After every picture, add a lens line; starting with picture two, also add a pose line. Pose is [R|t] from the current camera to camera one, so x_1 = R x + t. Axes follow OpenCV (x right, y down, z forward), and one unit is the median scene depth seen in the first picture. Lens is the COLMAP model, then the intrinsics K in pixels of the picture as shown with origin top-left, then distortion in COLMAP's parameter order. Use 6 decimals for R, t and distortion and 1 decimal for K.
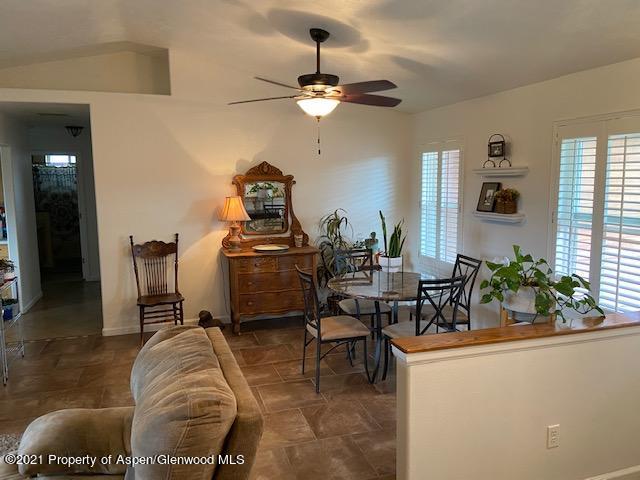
lens RADIAL K [[477.3, 0, 320.2], [0, 477.3, 238.1], [0, 0, 1]] dist [0.136796, -0.201039]
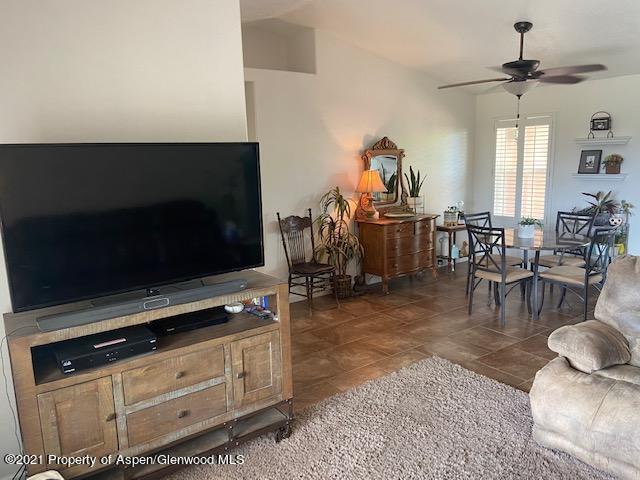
lens RADIAL K [[484.0, 0, 319.3], [0, 484.0, 237.3], [0, 0, 1]] dist [0.120672, -0.155794]
pose [[0.947332, -0.071168, 0.312246, -0.658295], [0.060223, 0.997189, 0.044568, 0.010151], [-0.314540, -0.023416, 0.948955, -0.013281]]
